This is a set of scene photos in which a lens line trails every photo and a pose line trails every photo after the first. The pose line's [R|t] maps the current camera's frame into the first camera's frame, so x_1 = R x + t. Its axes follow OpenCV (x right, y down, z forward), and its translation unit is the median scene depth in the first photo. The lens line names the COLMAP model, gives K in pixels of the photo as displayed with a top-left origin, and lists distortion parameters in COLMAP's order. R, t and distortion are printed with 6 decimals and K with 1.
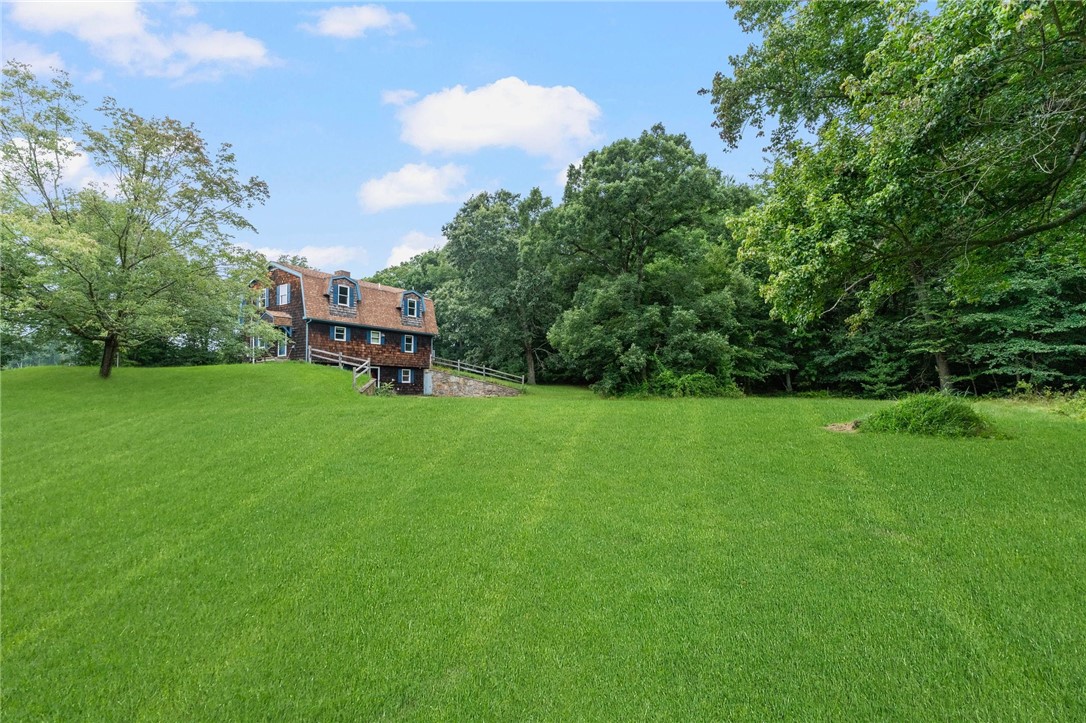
lens RADIAL K [[515.2, 0, 543.0], [0, 515.2, 361.5], [0, 0, 1]] dist [0.002645, 0.000280]
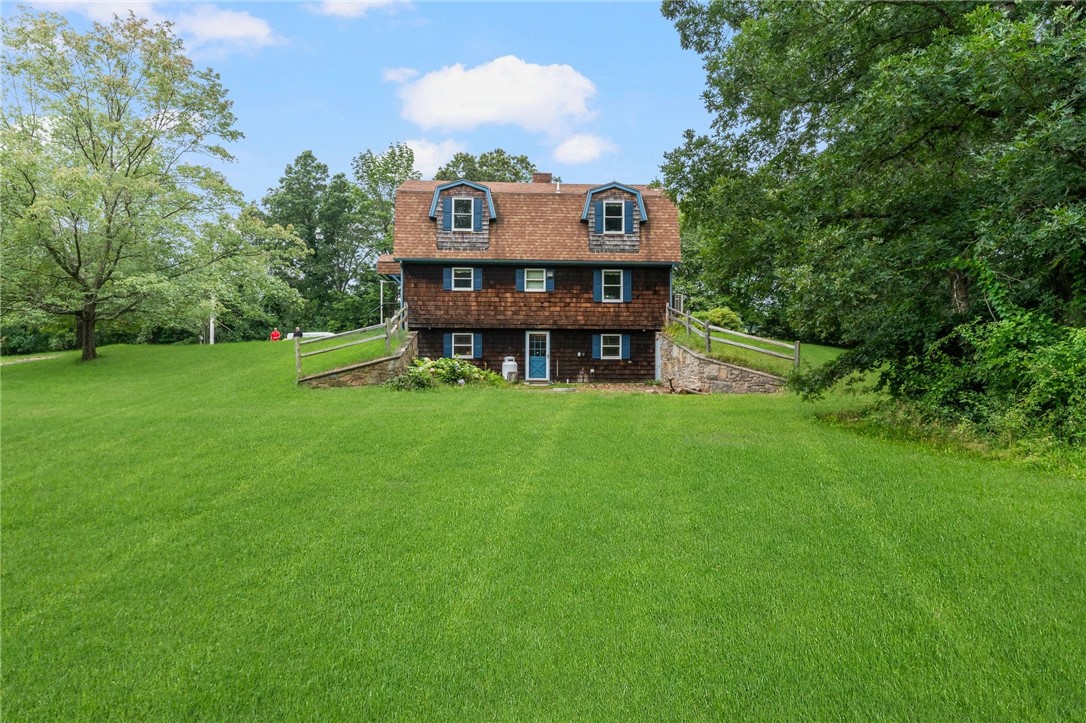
lens RADIAL K [[714.2, 0, 543.0], [0, 714.2, 361.5], [0, 0, 1]] dist [-0.005588, -0.001431]
pose [[0.596931, 0.003695, -0.802284, 0.320033], [0.042065, 0.998470, 0.035896, 0.015706], [0.801189, -0.055175, 0.595862, 0.555180]]
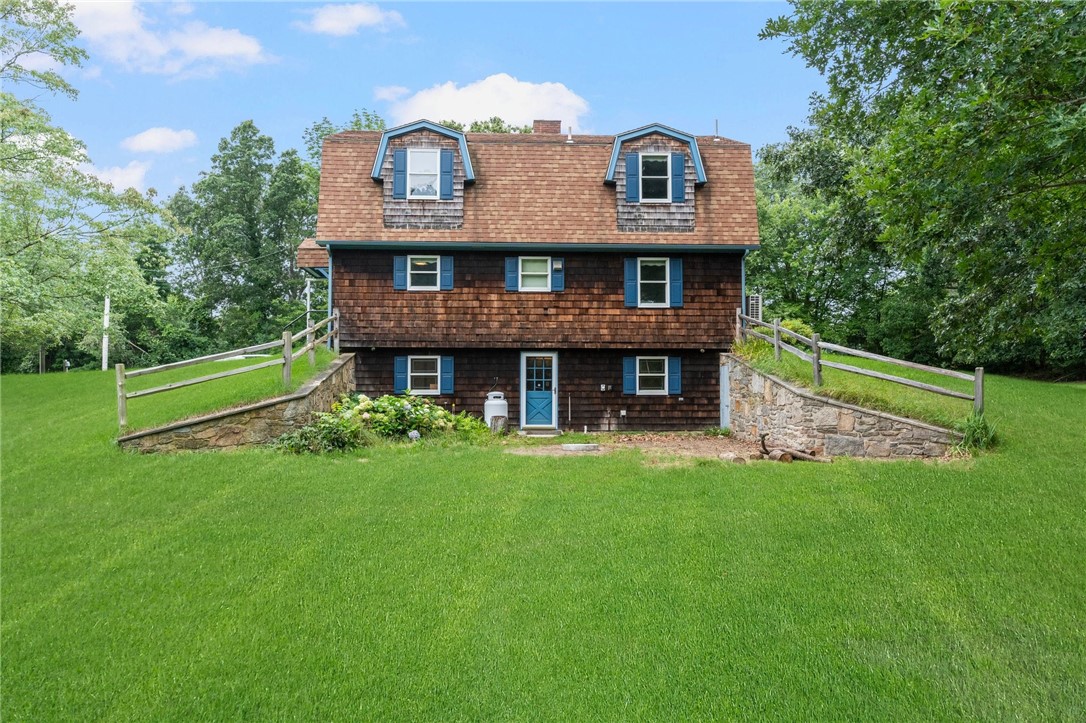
lens RADIAL K [[851.0, 0, 543.0], [0, 851.0, 361.5], [0, 0, 1]] dist [-0.002429, -0.001611]
pose [[0.584691, -0.023589, -0.810913, 0.176606], [0.045791, 0.998943, 0.003959, 0.014629], [0.809963, -0.039447, 0.585153, 0.670061]]
